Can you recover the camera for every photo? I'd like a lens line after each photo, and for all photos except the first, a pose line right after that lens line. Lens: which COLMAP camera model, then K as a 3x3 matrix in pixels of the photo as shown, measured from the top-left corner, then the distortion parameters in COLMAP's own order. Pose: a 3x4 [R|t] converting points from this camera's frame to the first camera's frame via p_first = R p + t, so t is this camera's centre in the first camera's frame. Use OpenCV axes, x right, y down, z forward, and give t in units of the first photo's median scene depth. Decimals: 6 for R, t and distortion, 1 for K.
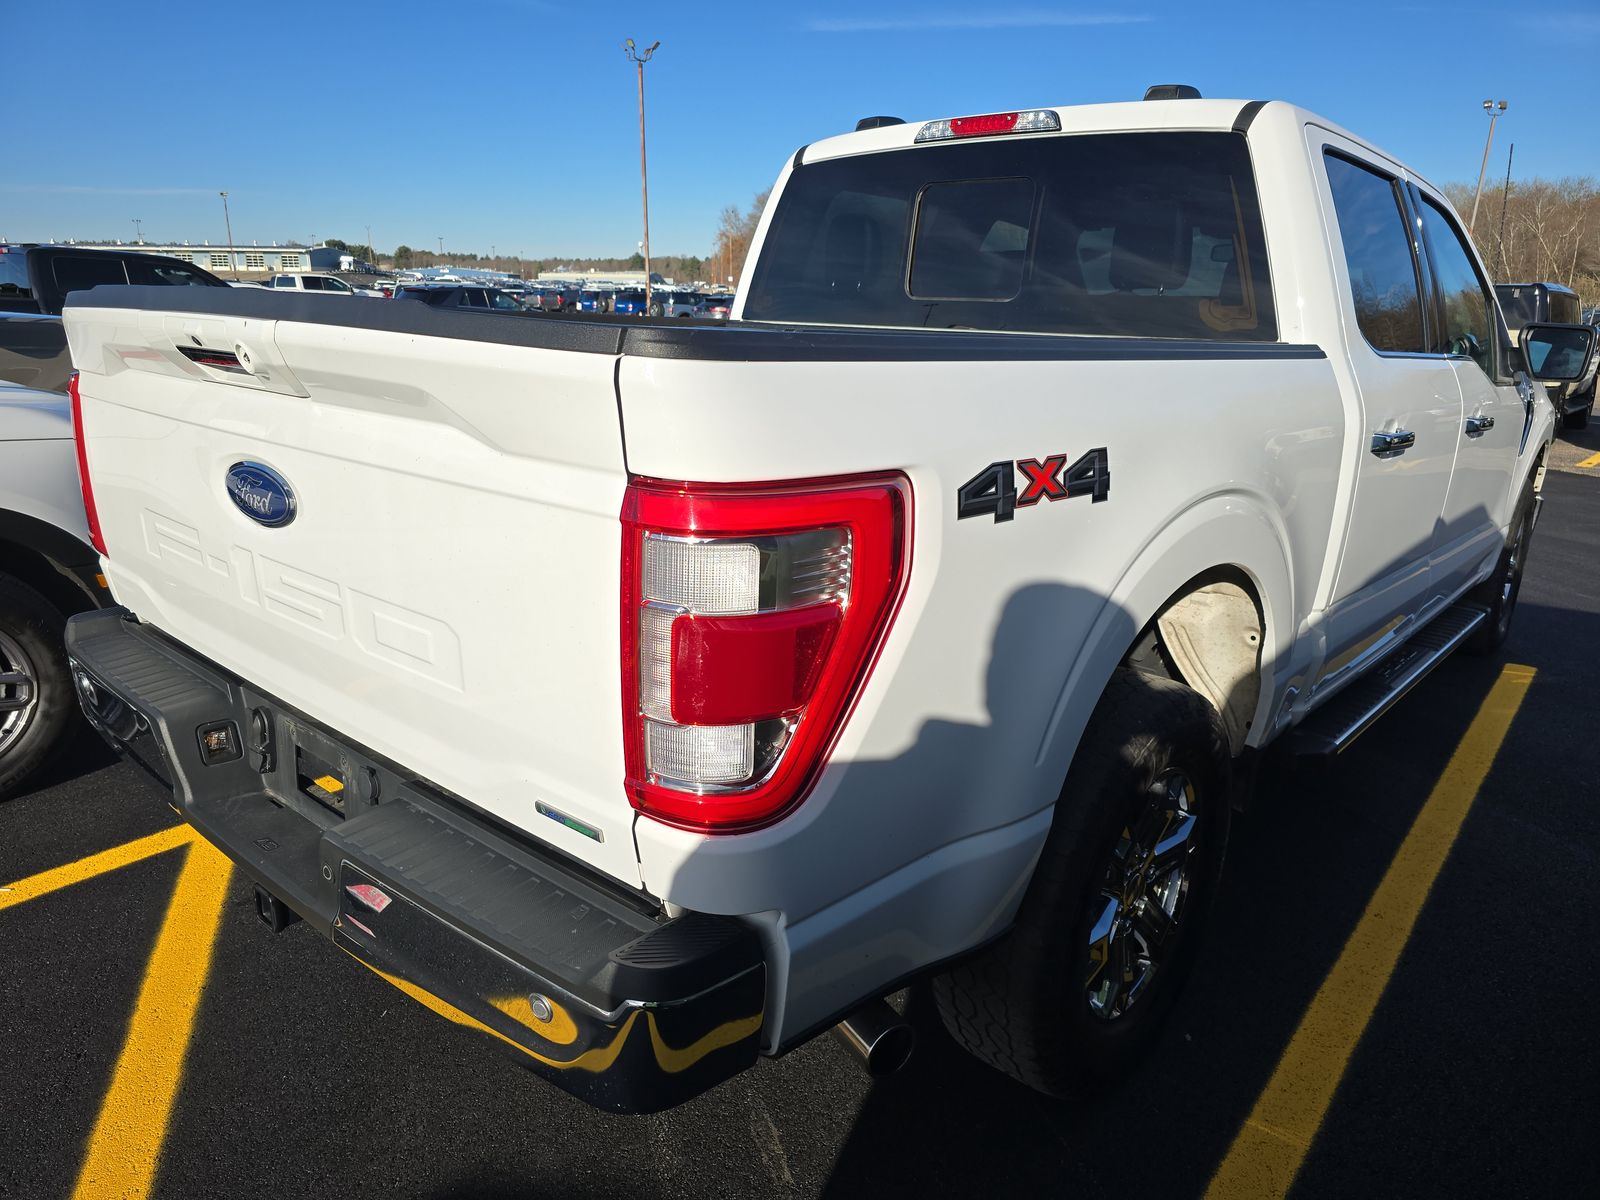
lens RADIAL K [[1078.3, 0, 800.0], [0, 1078.3, 600.0], [0, 0, 1]] dist [0.066720, -0.052626]
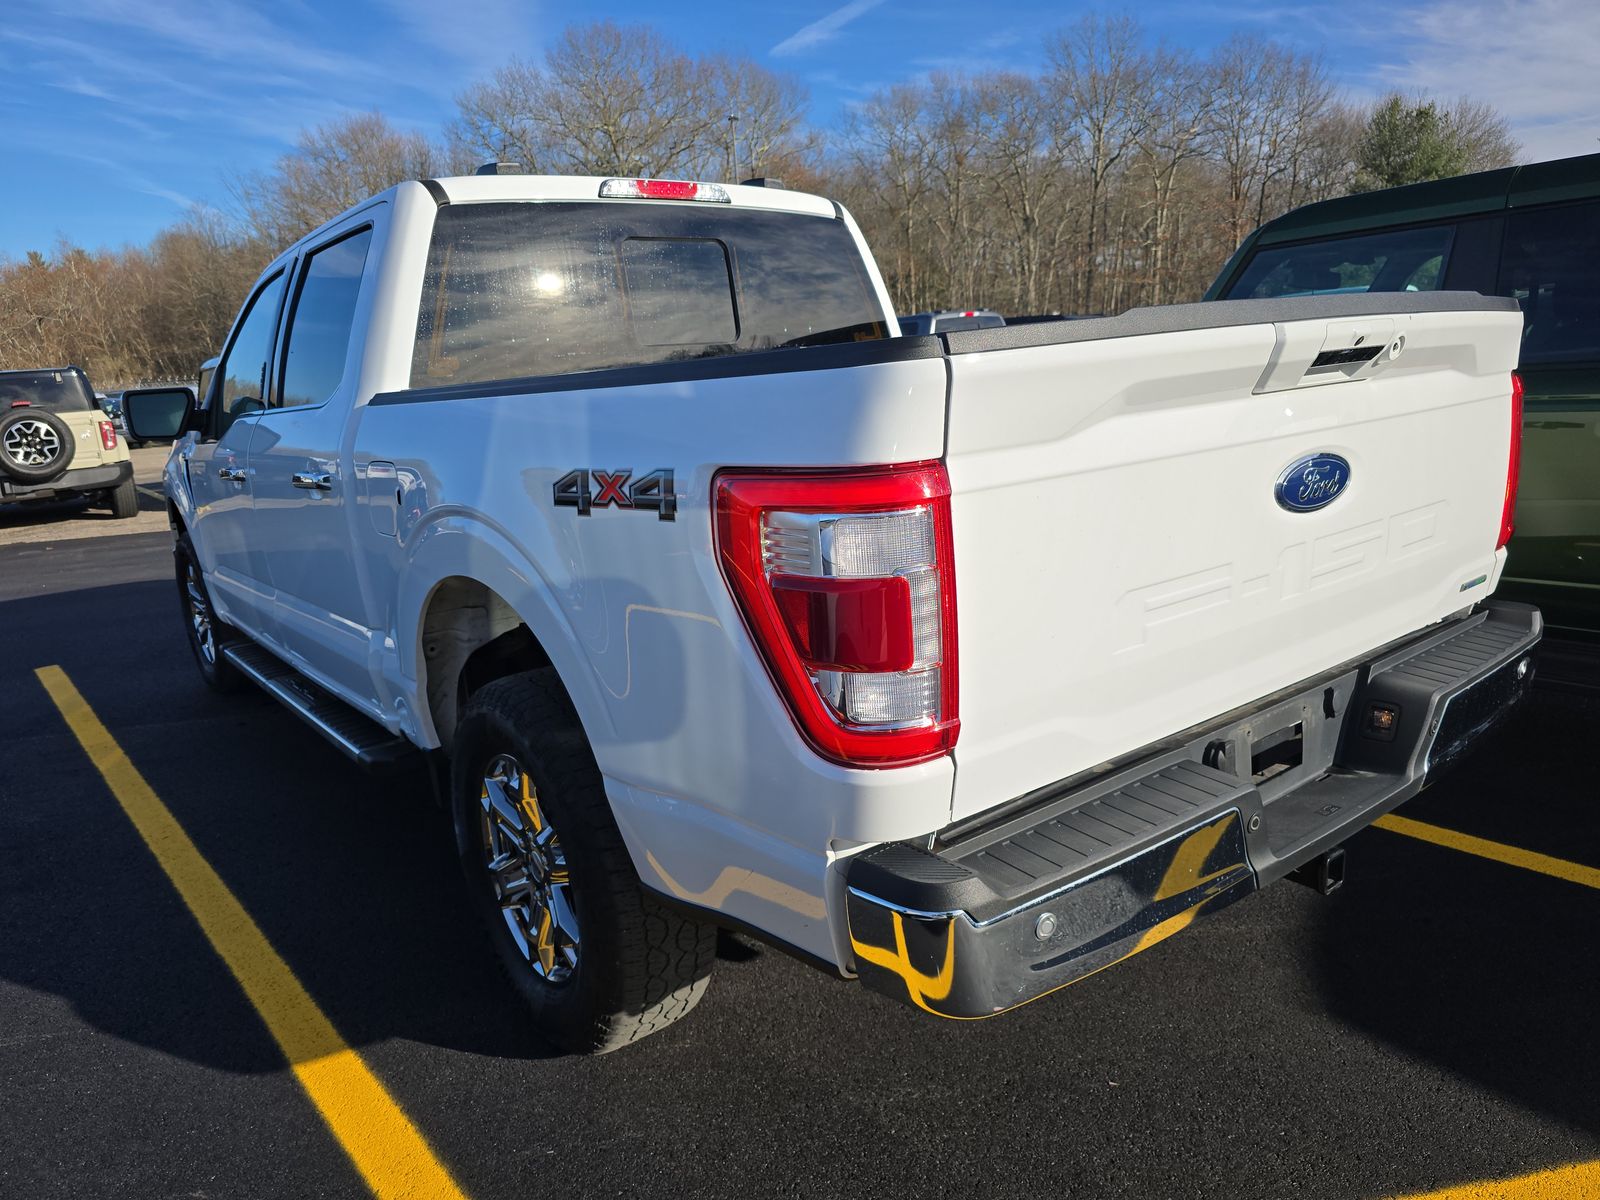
lens RADIAL K [[1078.3, 0, 800.0], [0, 1078.3, 600.0], [0, 0, 1]] dist [0.066720, -0.052626]
pose [[0.194886, -0.251761, 0.947964, -0.975210], [0.328706, 0.927369, 0.178715, -0.207006], [-0.924106, 0.276772, 0.263487, 0.714909]]
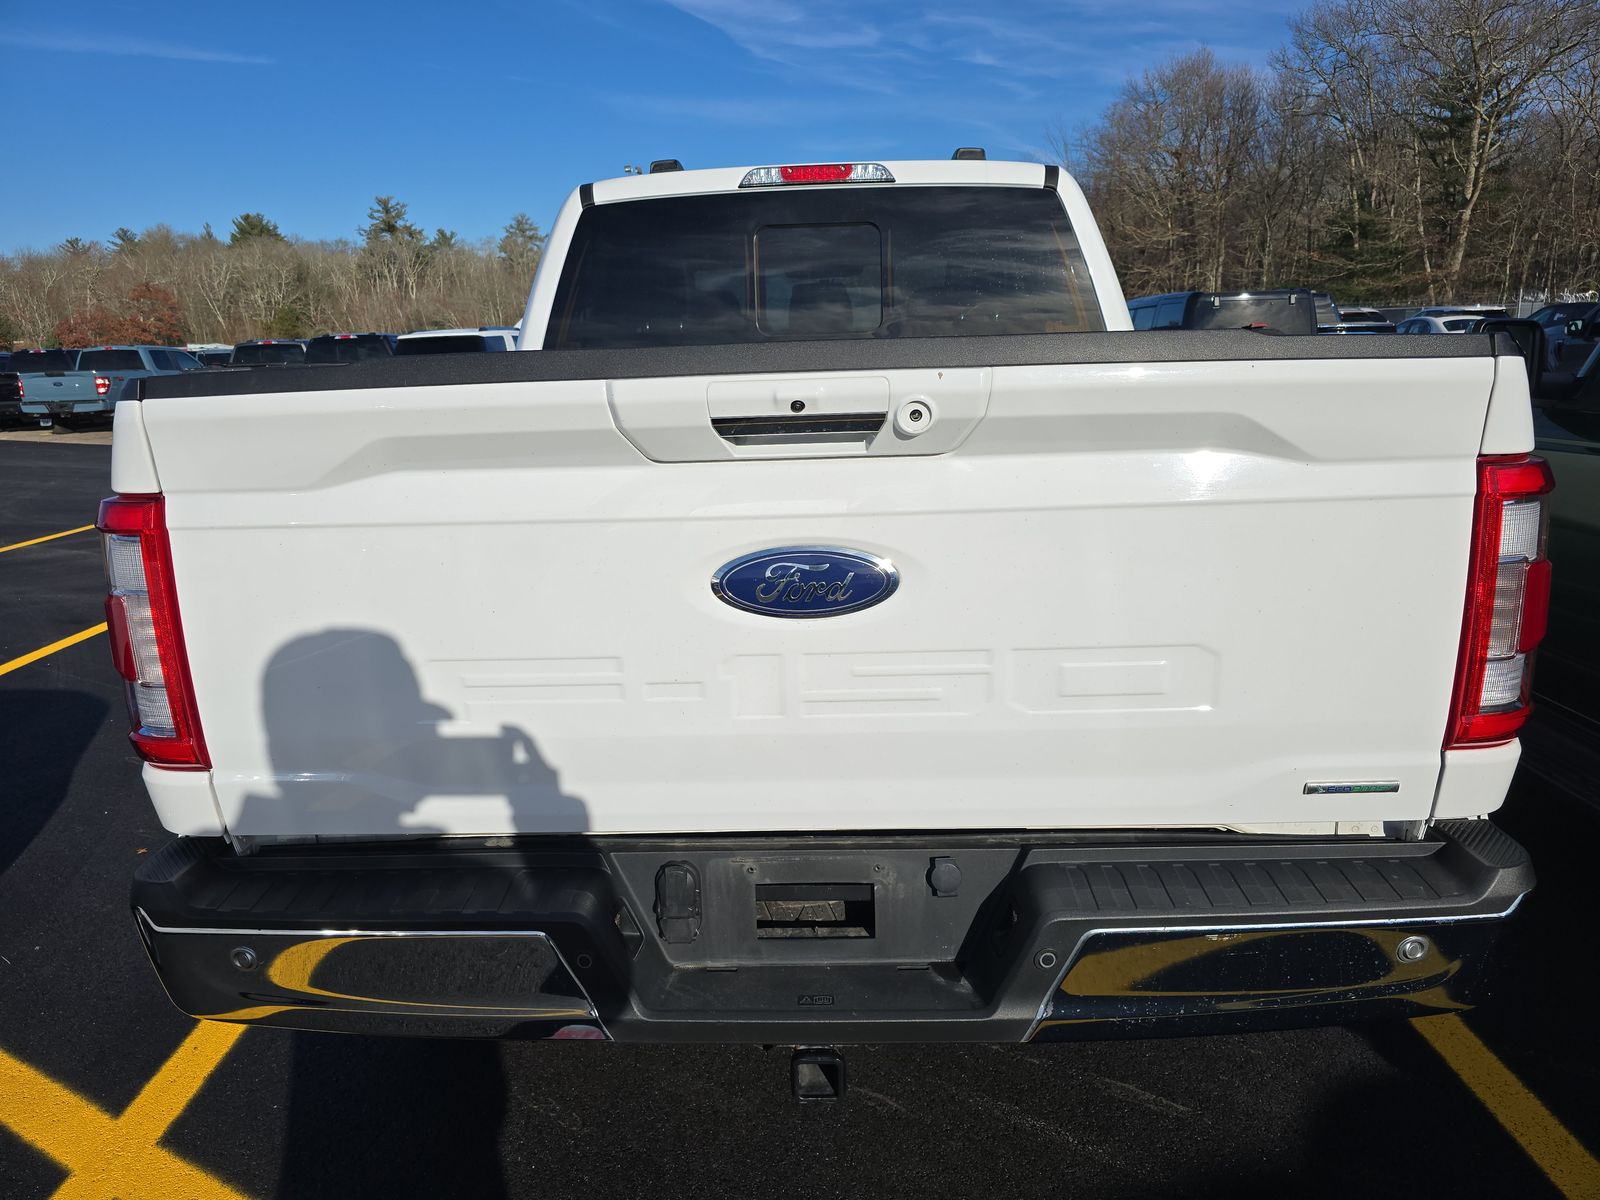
lens RADIAL K [[1078.3, 0, 800.0], [0, 1078.3, 600.0], [0, 0, 1]] dist [0.066720, -0.052626]
pose [[0.774565, -0.195535, 0.601510, -0.587124], [0.218167, 0.975244, 0.036092, -0.066540], [-0.593676, 0.103274, 0.798049, 0.195286]]
